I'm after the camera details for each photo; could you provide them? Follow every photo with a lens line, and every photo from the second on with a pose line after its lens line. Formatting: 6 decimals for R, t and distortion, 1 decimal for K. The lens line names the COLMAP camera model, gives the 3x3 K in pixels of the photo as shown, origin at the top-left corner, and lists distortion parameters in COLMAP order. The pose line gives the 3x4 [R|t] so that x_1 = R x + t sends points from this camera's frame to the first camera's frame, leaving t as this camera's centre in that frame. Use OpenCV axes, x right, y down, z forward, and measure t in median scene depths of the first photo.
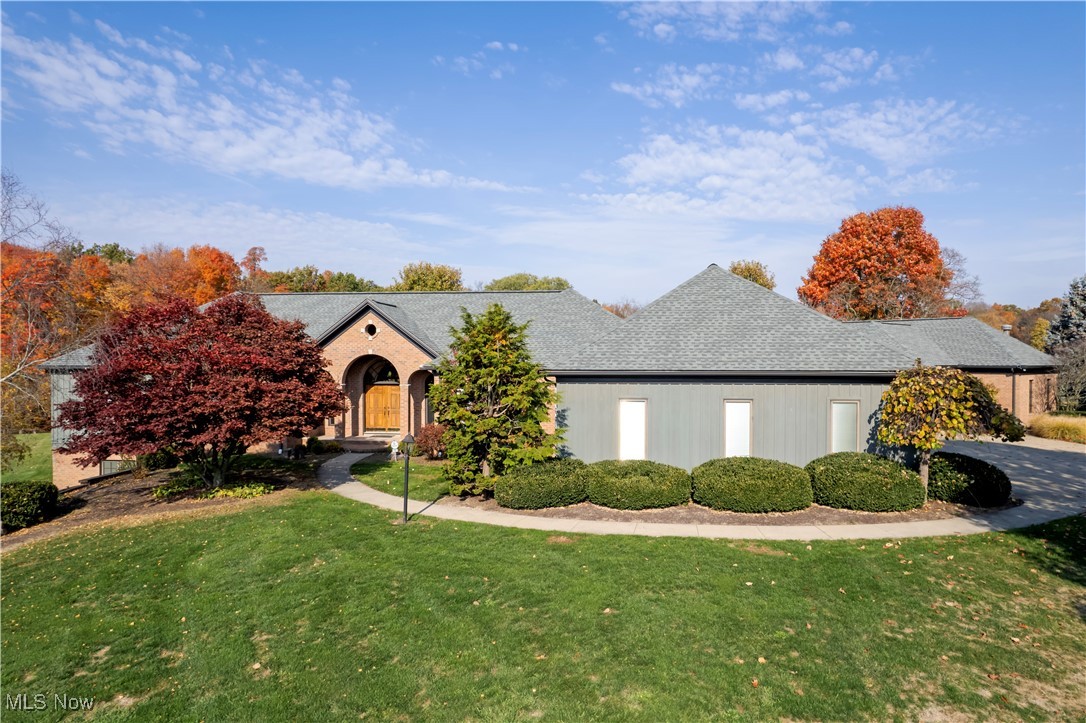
lens RADIAL K [[691.2, 0, 543.0], [0, 691.2, 361.5], [0, 0, 1]] dist [-0.071574, 0.066370]
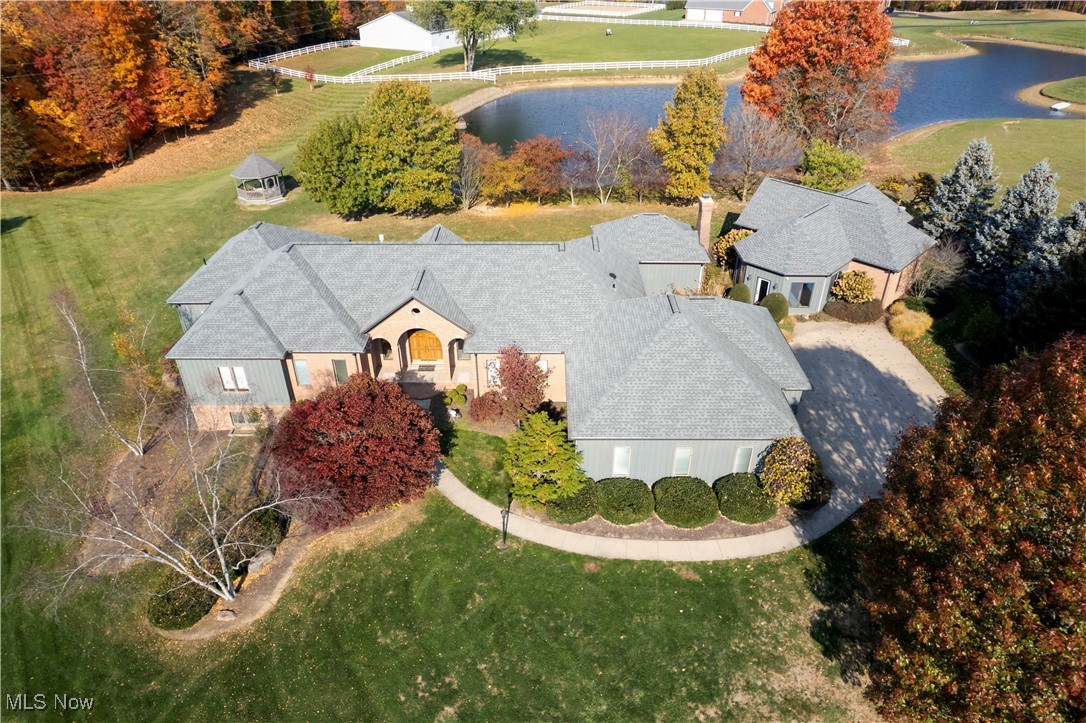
lens RADIAL K [[691.2, 0, 543.0], [0, 691.2, 361.5], [0, 0, 1]] dist [-0.071574, 0.066370]
pose [[0.994970, -0.055522, 0.083378, -0.325496], [0.004681, 0.857203, 0.514957, -1.689027], [-0.100063, -0.511977, 0.853151, -0.512249]]
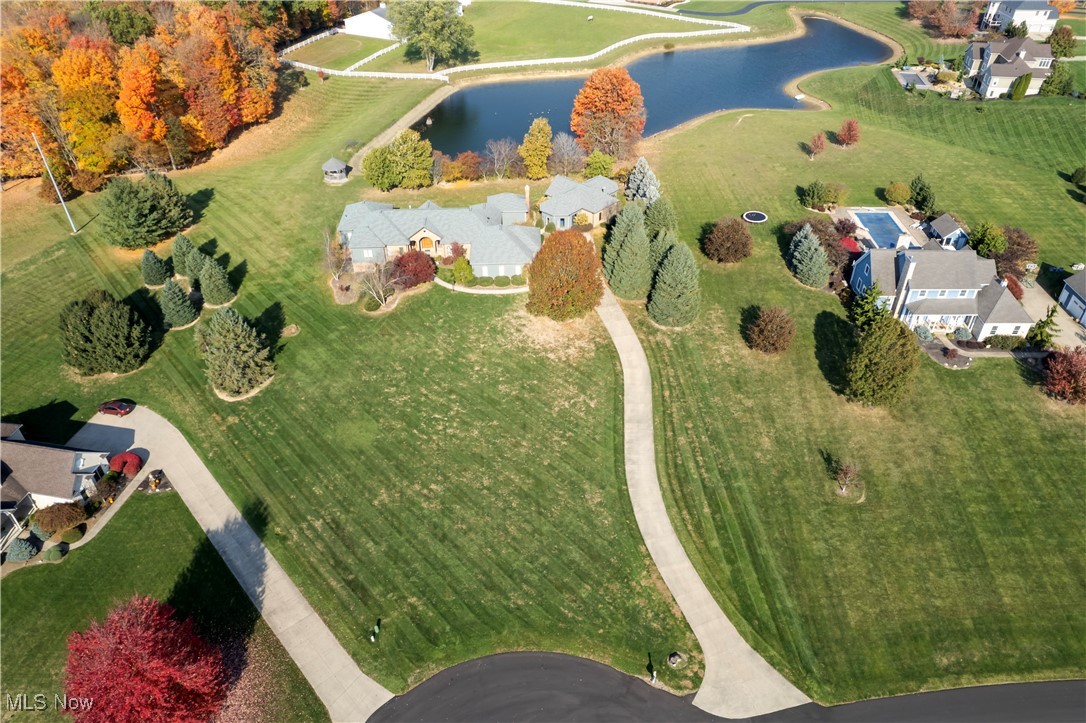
lens RADIAL K [[691.2, 0, 543.0], [0, 691.2, 361.5], [0, 0, 1]] dist [-0.071574, 0.066370]
pose [[0.988091, -0.094837, 0.121170, -0.313260], [0.001604, 0.793786, 0.608195, -5.179325], [-0.153862, -0.600758, 0.784485, -7.566577]]
